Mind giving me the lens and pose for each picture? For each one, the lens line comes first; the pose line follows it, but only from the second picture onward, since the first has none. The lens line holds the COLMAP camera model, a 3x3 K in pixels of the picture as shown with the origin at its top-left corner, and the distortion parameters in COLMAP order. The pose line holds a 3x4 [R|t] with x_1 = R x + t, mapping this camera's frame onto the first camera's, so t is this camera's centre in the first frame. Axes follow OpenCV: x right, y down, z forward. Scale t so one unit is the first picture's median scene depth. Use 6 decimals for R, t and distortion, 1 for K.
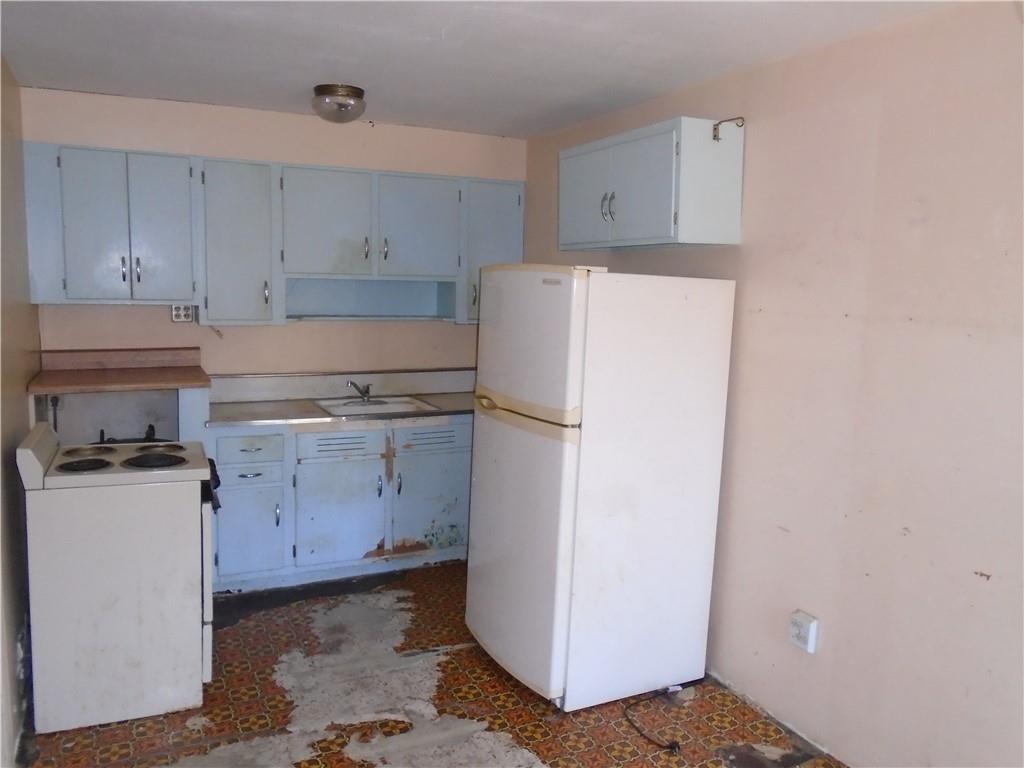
lens RADIAL K [[772.2, 0, 511.7], [0, 772.2, 384.8], [0, 0, 1]] dist [-0.032549, 0.016568]
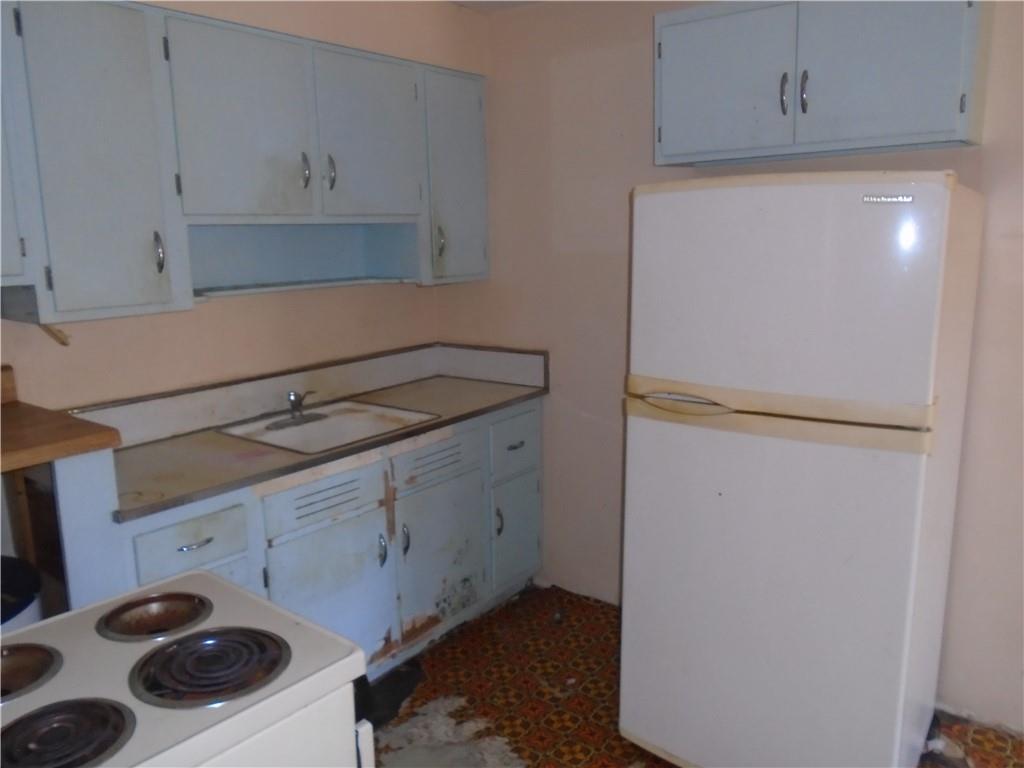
lens RADIAL K [[772.2, 0, 508.4], [0, 772.2, 383.1], [0, 0, 1]] dist [-0.032549, 0.016568]
pose [[0.896811, -0.127001, 0.423794, -0.344967], [0.101496, 0.991424, 0.082326, -0.048603], [-0.430615, -0.030817, 0.902009, 0.407454]]
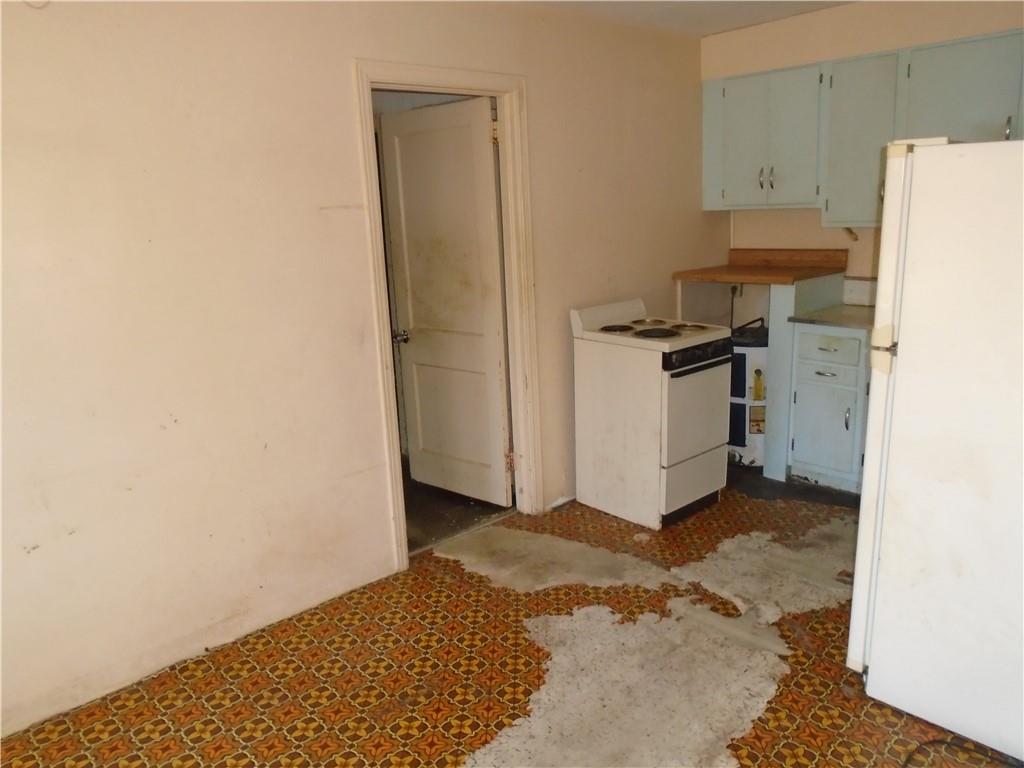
lens RADIAL K [[772.2, 0, 507.3], [0, 772.2, 385.0], [0, 0, 1]] dist [-0.032549, 0.016568]
pose [[0.287269, 0.182147, -0.940372, 0.498328], [-0.073105, 0.983058, 0.168083, -0.010042], [0.955056, 0.020461, 0.295718, 0.278206]]
